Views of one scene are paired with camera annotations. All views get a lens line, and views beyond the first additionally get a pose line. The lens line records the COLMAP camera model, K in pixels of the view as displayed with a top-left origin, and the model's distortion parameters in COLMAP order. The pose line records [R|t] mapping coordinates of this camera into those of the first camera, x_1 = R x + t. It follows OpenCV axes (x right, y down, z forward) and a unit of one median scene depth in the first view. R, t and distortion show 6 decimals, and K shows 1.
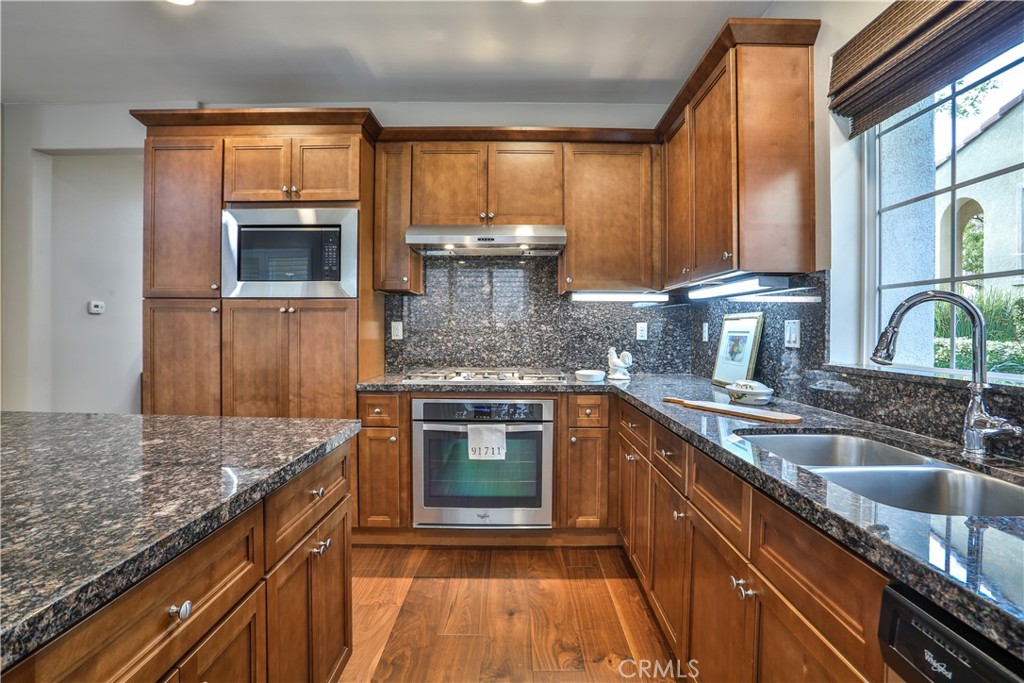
lens RADIAL K [[531.9, 0, 509.7], [0, 531.9, 332.3], [0, 0, 1]] dist [-0.056661, 0.015123]
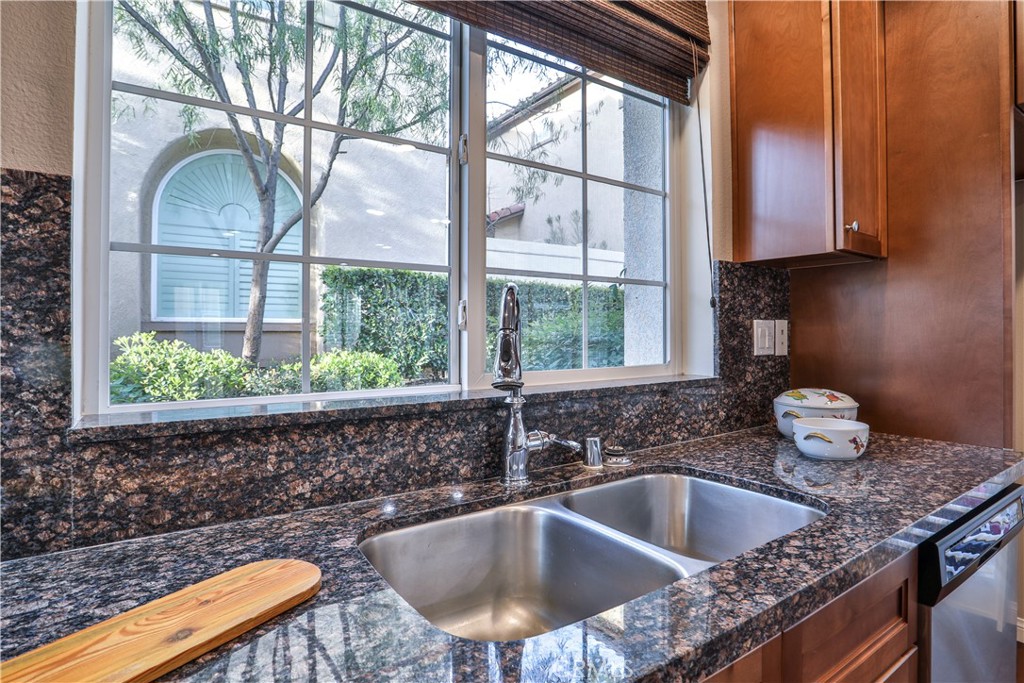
lens RADIAL K [[531.9, 0, 511.7], [0, 531.9, 331.1], [0, 0, 1]] dist [-0.056661, 0.015123]
pose [[-0.559340, -0.000760, 0.828938, 0.070998], [0.008414, 0.999943, 0.006594, -0.008428], [-0.828895, 0.010664, -0.559302, 0.629411]]
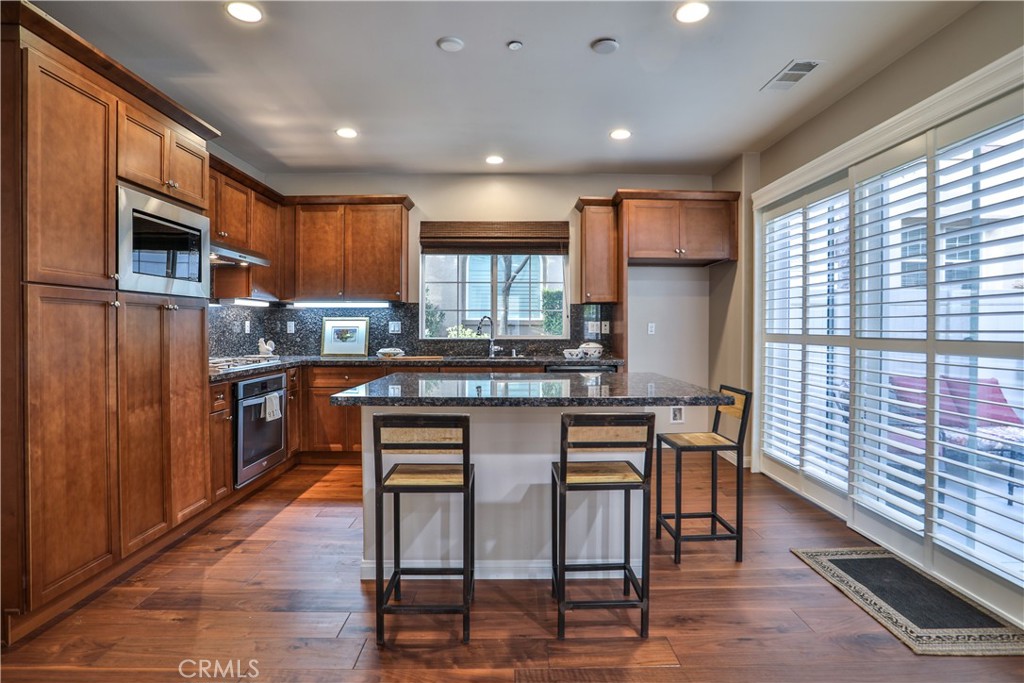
lens RADIAL K [[531.9, 0, 510.3], [0, 531.9, 336.0], [0, 0, 1]] dist [-0.056661, 0.015123]
pose [[-0.008889, -0.021921, 0.999720, -1.385949], [0.005460, 0.999744, 0.021970, -0.006499], [-0.999946, 0.005654, -0.008767, 0.374127]]
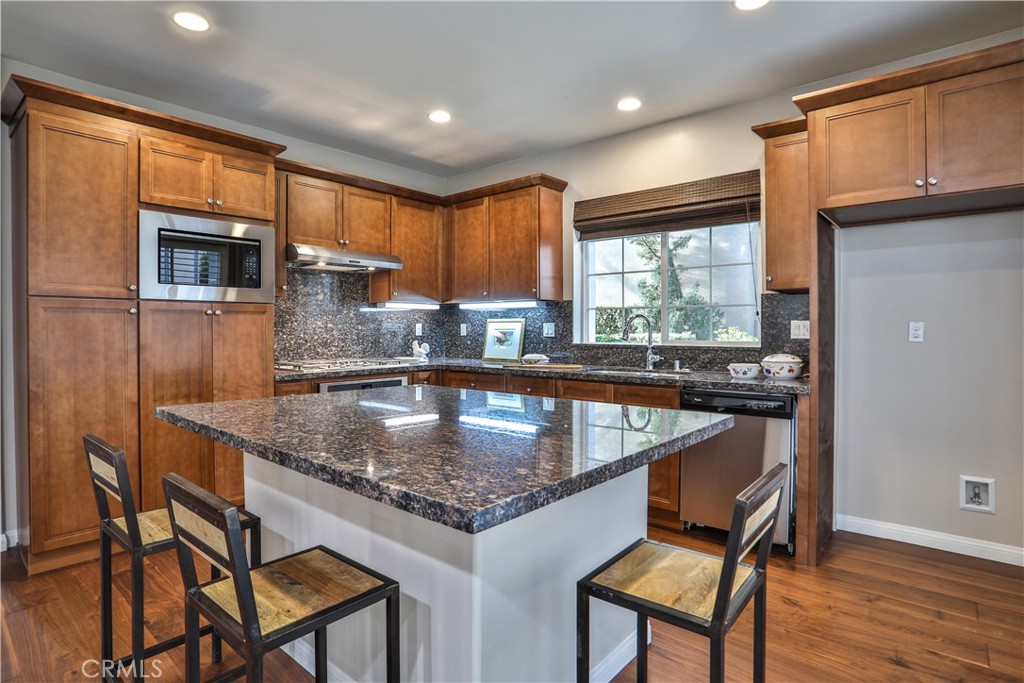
lens RADIAL K [[531.9, 0, 514.5], [0, 531.9, 334.1], [0, 0, 1]] dist [-0.056661, 0.015123]
pose [[0.647055, -0.014573, 0.762304, -0.835942], [0.009129, 0.999894, 0.011367, -0.004055], [-0.762389, -0.000396, 0.647119, -0.173994]]
